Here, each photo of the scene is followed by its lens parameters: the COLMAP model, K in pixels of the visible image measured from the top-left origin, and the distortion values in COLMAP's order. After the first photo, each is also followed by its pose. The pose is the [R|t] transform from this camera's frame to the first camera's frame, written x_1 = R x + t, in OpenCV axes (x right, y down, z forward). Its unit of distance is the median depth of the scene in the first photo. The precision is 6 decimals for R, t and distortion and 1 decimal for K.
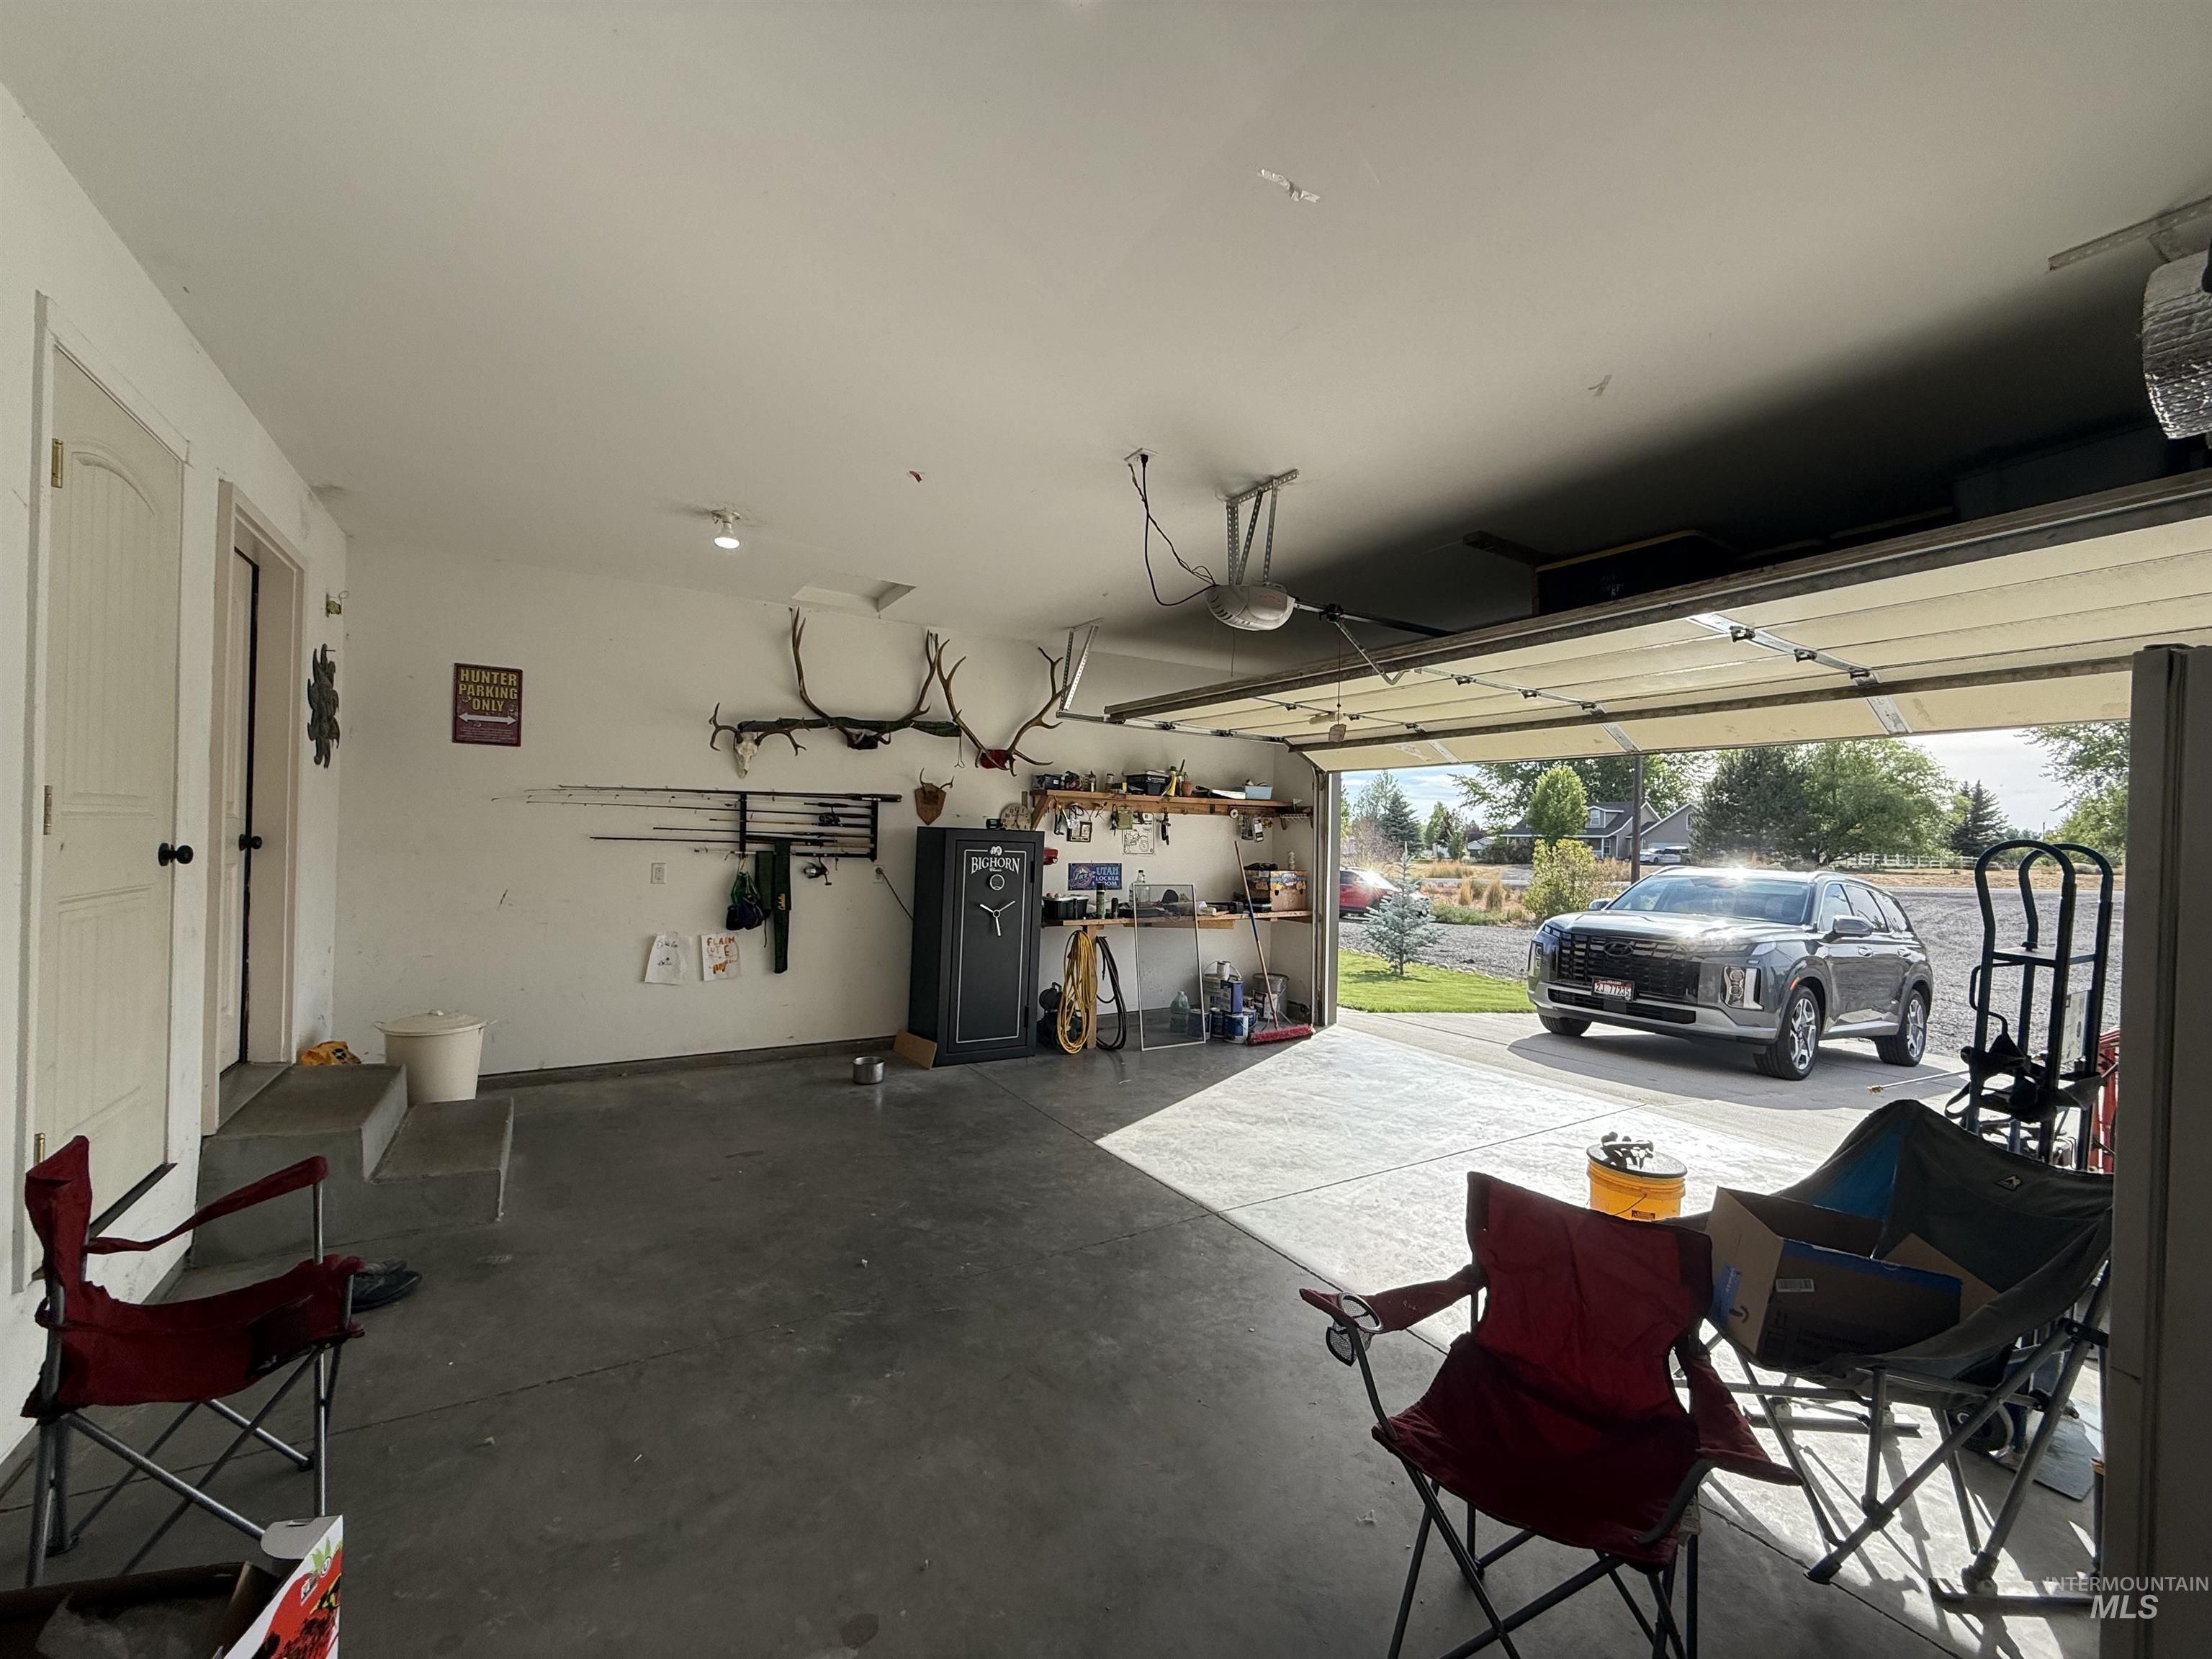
lens RADIAL K [[886.2, 0, 1096.4], [0, 886.2, 836.9], [0, 0, 1]] dist [-0.001597, 0.000133]
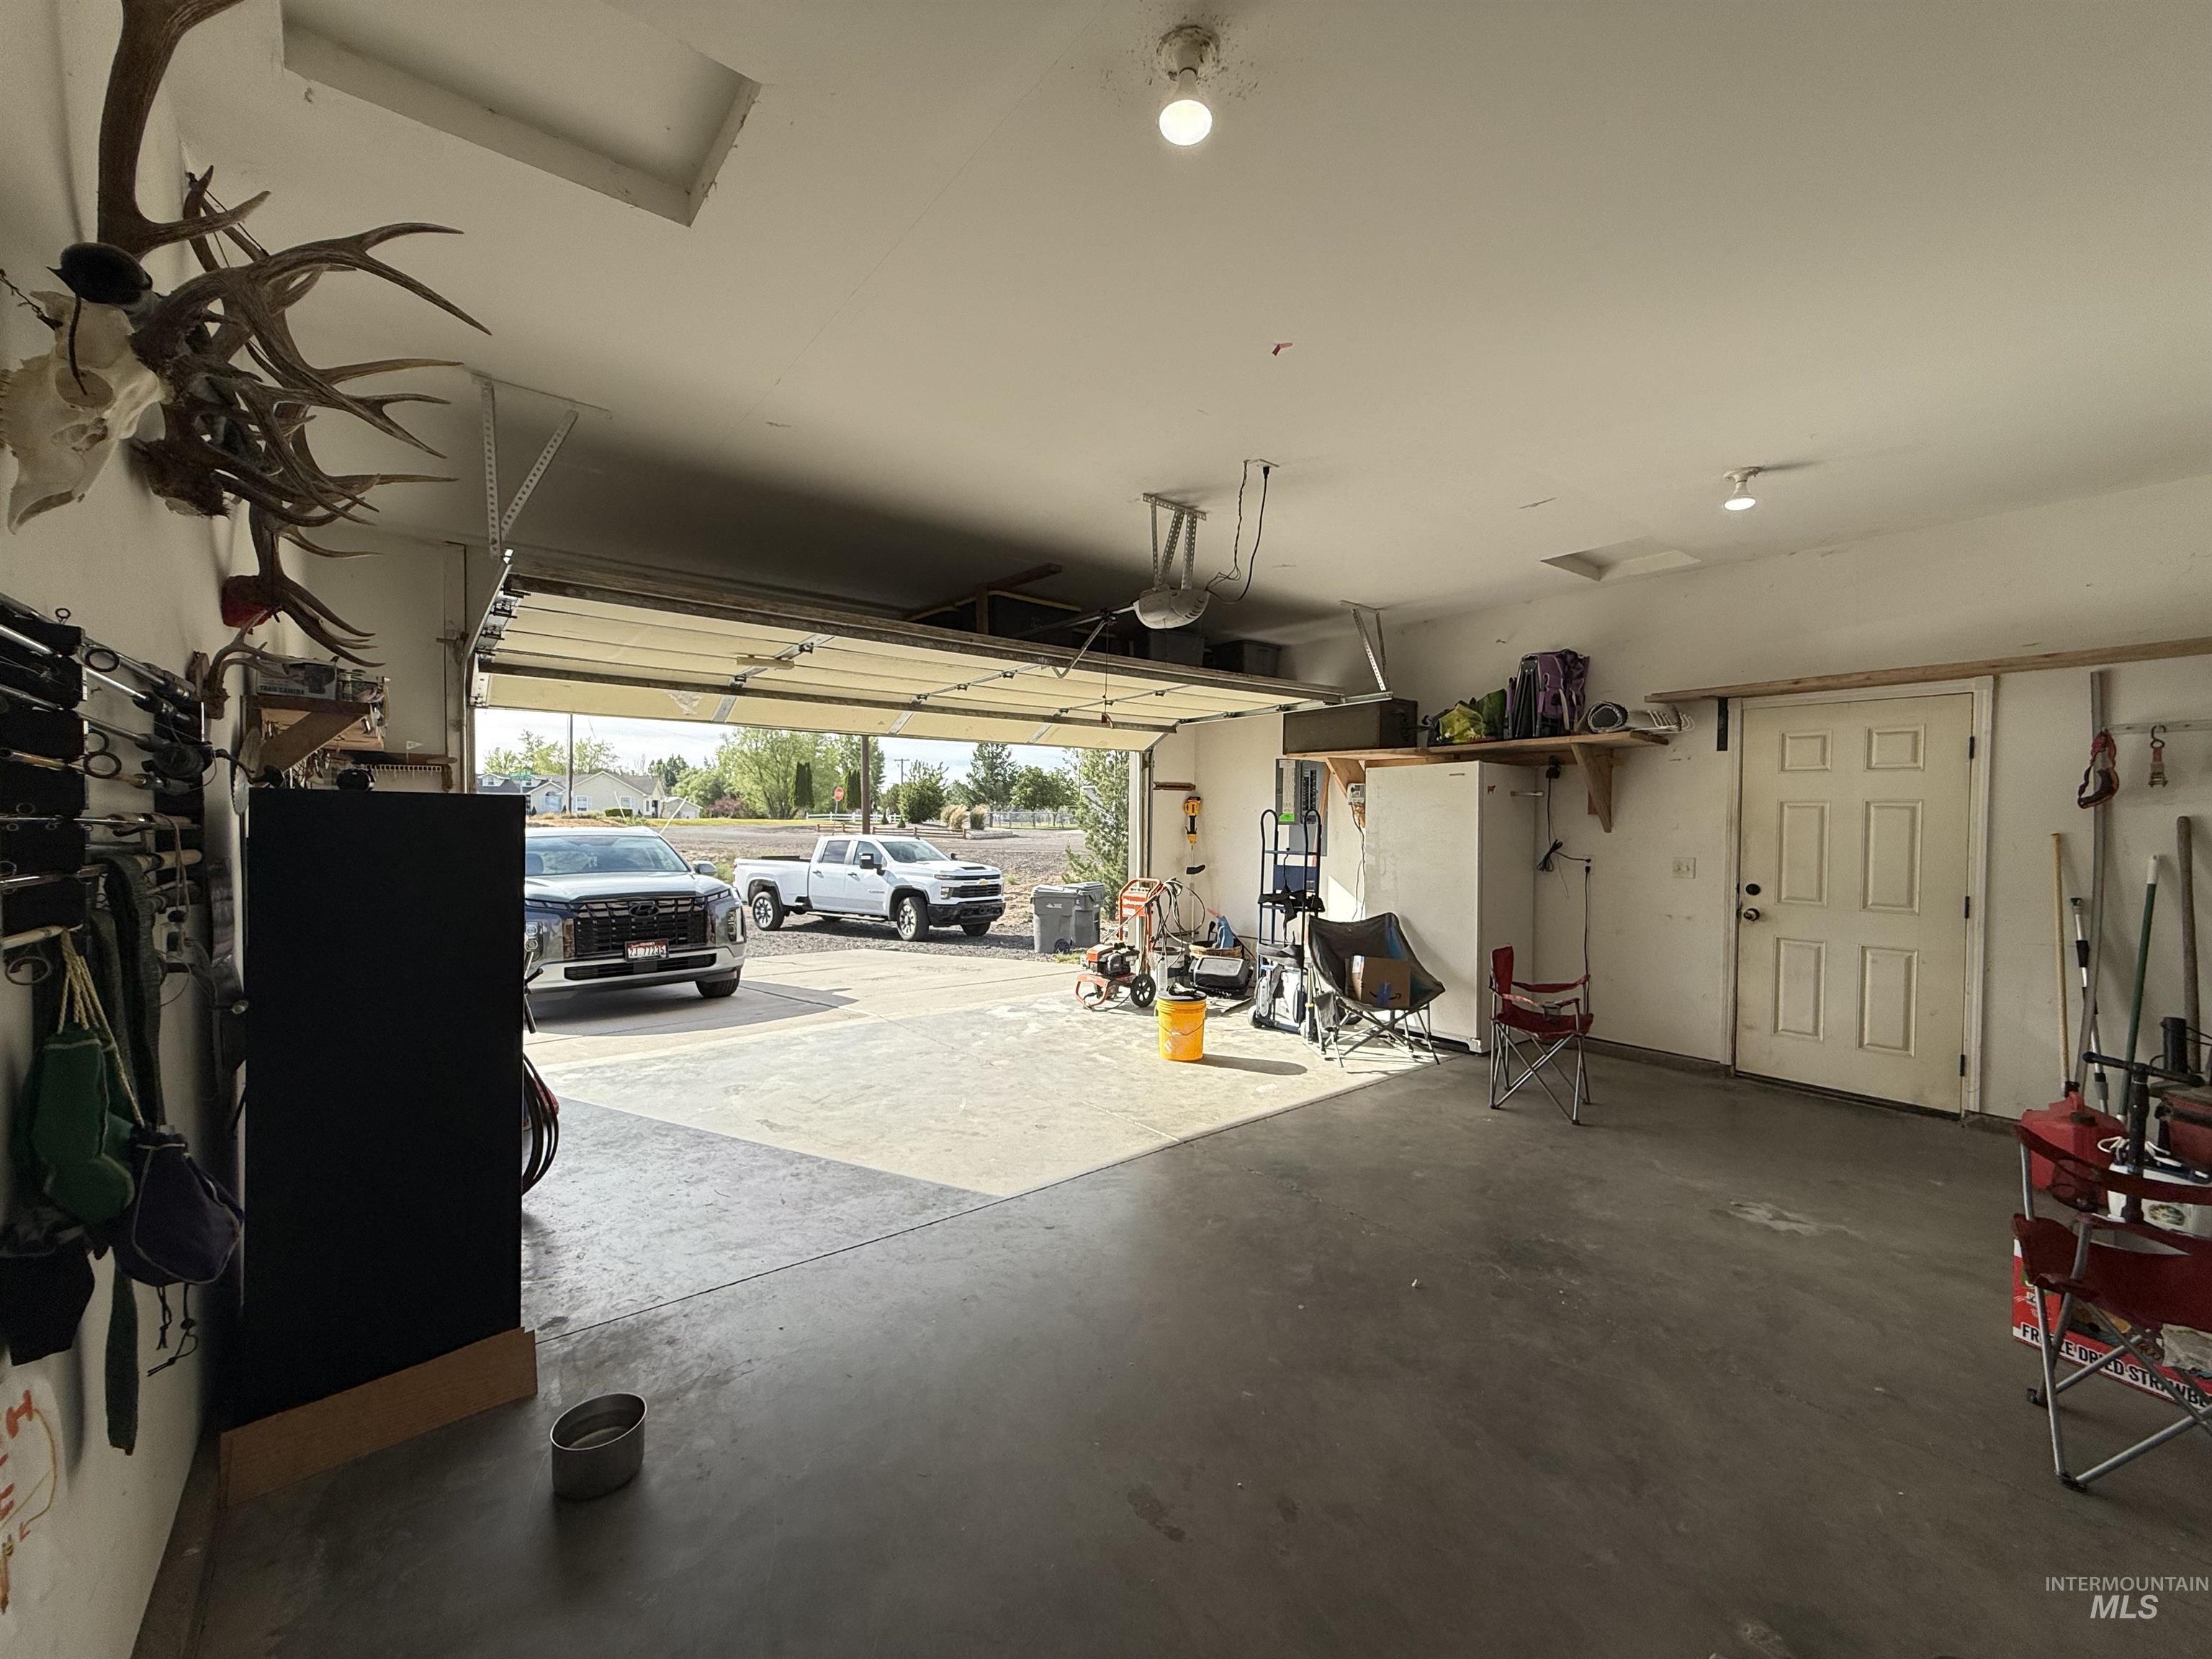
lens RADIAL K [[886.2, 0, 1100.2], [0, 886.2, 831.1], [0, 0, 1]] dist [-0.001597, 0.000133]
pose [[-0.126313, -0.044909, 0.990973, -0.933979], [-0.005909, 0.998991, 0.044519, -0.023526], [-0.991973, -0.000233, -0.126451, 1.211329]]
